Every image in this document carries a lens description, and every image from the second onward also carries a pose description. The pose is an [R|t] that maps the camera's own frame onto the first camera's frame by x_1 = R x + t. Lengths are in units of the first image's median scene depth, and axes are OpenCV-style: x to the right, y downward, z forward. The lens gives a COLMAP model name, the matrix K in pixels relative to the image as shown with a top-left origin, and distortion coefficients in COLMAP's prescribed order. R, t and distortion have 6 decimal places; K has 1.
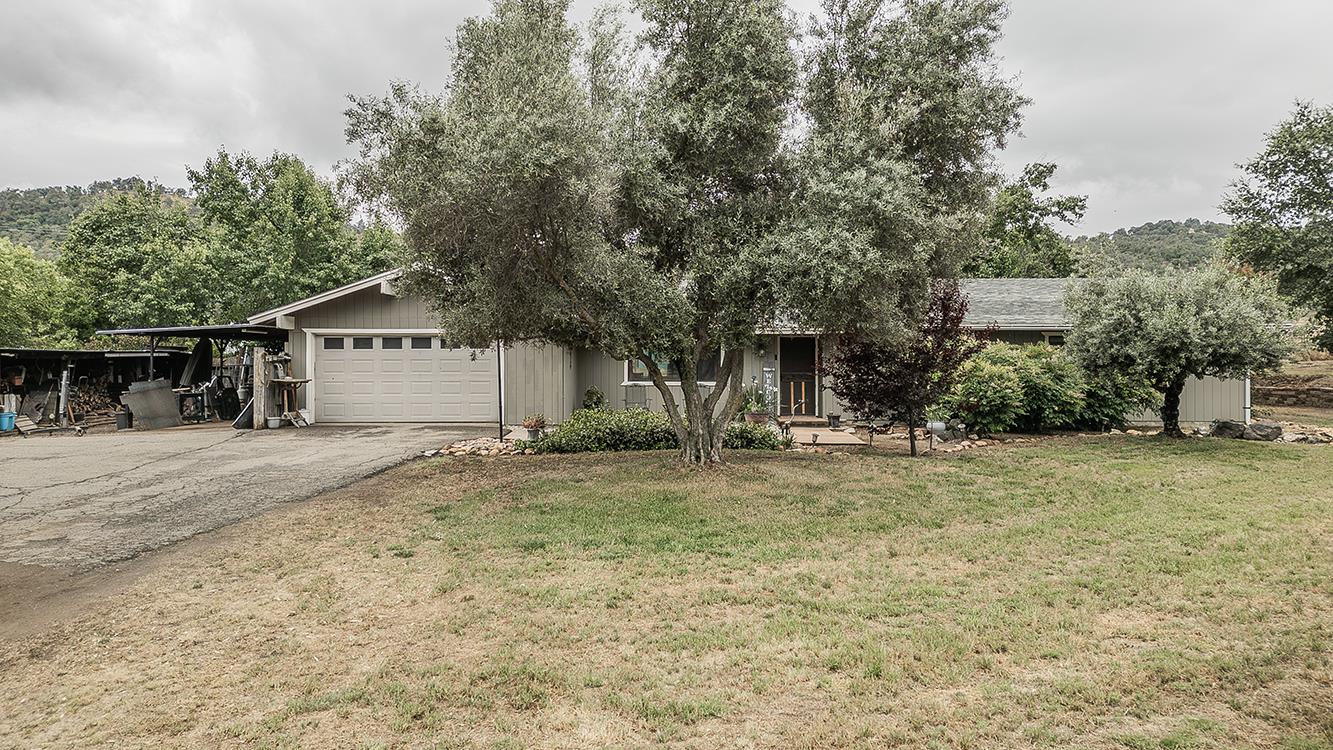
lens RADIAL K [[923.8, 0, 666.2], [0, 923.8, 382.2], [0, 0, 1]] dist [0.079661, -0.042147]
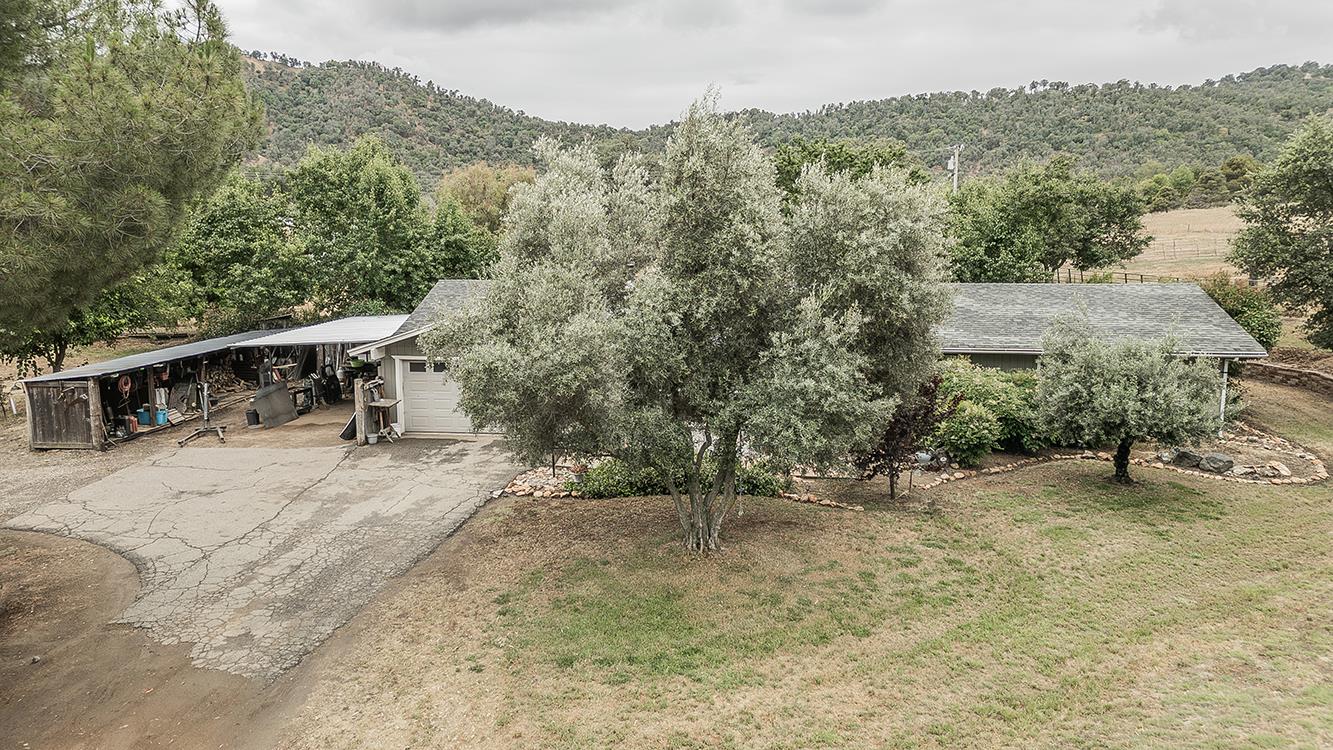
lens RADIAL K [[923.8, 0, 660.3], [0, 923.8, 364.1], [0, 0, 1]] dist [0.079661, -0.042147]
pose [[0.996648, 0.010483, -0.081132, 0.054143], [0.001208, 0.989761, 0.142728, -0.229010], [0.081797, -0.142348, 0.986431, -0.159358]]
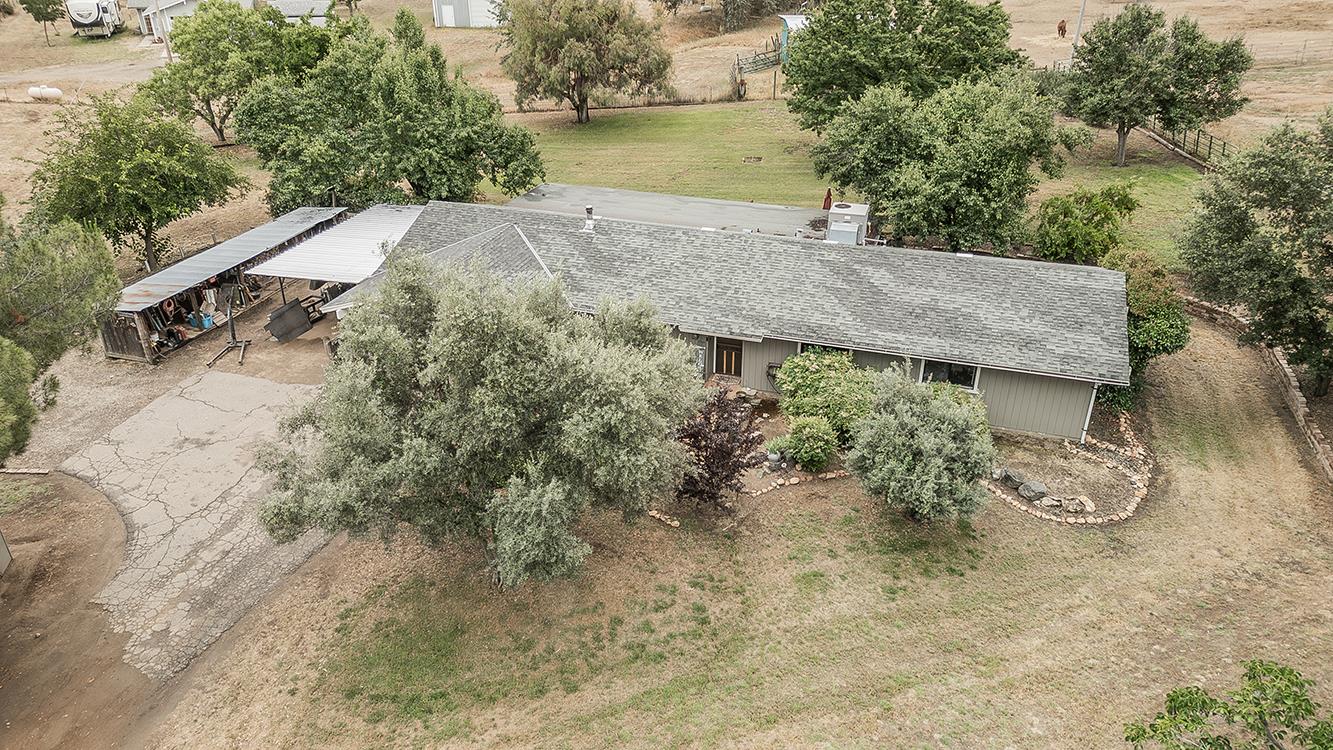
lens RADIAL K [[923.8, 0, 668.7], [0, 923.8, 365.5], [0, 0, 1]] dist [0.079661, -0.042147]
pose [[0.962097, 0.125820, -0.241947, 0.444577], [-0.000523, 0.888054, 0.459738, -0.673421], [0.272707, -0.442186, 0.854460, -0.128430]]
